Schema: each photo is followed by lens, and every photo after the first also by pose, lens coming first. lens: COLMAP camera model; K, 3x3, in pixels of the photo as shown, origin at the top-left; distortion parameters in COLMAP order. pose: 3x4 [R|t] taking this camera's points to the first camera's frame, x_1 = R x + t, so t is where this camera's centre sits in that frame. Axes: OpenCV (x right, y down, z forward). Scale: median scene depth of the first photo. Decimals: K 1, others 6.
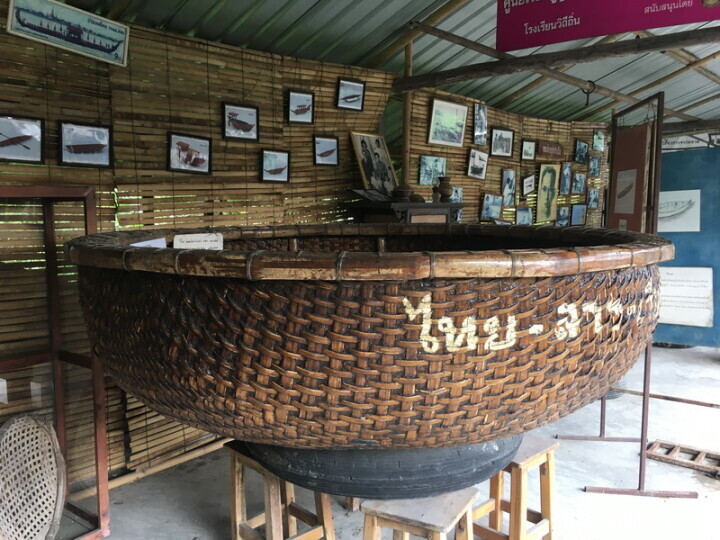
lens RADIAL K [[616.1, 0, 360.0], [0, 616.1, 270.0], [0, 0, 1]] dist [0.085570, -0.112906]
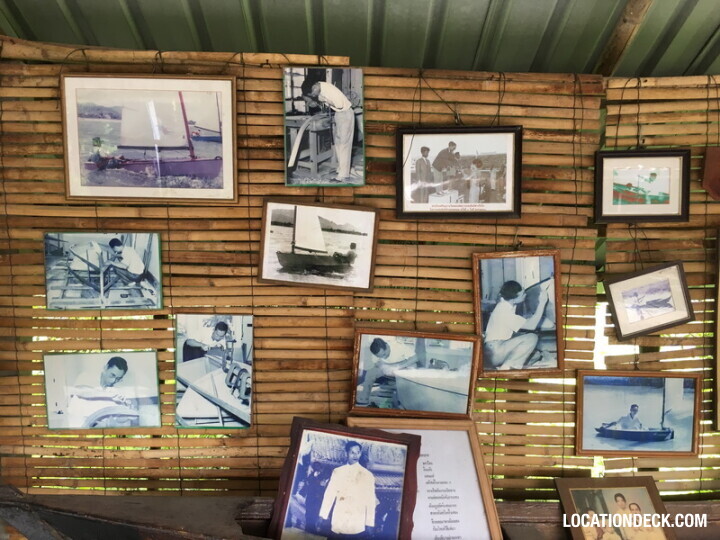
lens RADIAL K [[616.1, 0, 360.0], [0, 616.1, 270.0], [0, 0, 1]] dist [0.085570, -0.112906]
pose [[0.690416, -0.003775, -0.723403, 0.429811], [-0.079453, 0.993541, -0.081015, -0.128524], [0.719036, 0.113410, 0.685657, 0.767563]]
